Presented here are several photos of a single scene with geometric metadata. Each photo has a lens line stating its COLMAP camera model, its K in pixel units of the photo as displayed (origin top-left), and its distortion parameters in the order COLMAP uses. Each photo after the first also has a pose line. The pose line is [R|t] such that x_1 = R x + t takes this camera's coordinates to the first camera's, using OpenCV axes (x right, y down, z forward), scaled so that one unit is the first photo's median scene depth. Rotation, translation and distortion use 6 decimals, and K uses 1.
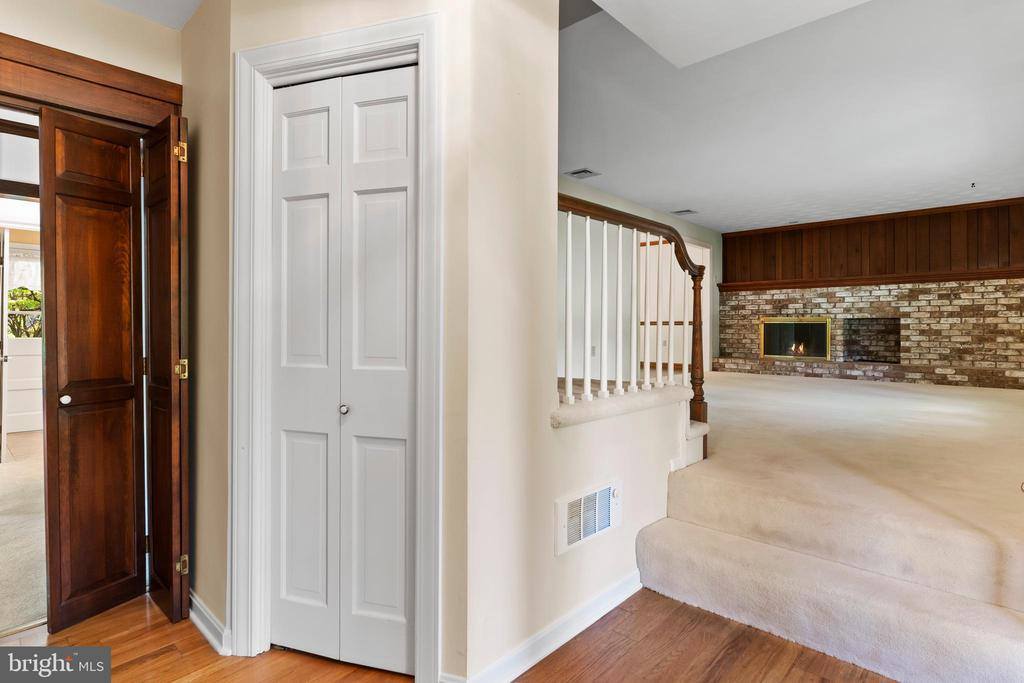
lens RADIAL K [[525.1, 0, 510.2], [0, 525.1, 325.5], [0, 0, 1]] dist [-0.000842, 0.000574]
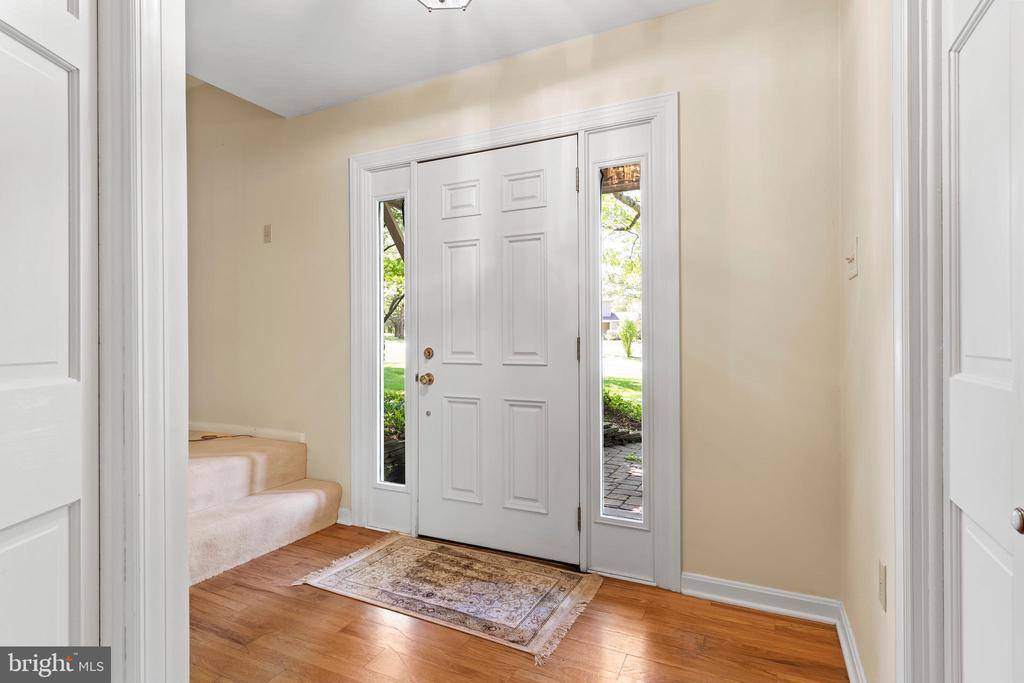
lens RADIAL K [[525.1, 0, 510.2], [0, 525.1, 325.5], [0, 0, 1]] dist [-0.000842, 0.000574]
pose [[-0.285408, 0.017152, 0.958253, -0.899388], [0.000605, 0.999843, -0.017717, 0.030436], [-0.958406, -0.004477, -0.285374, 0.696833]]
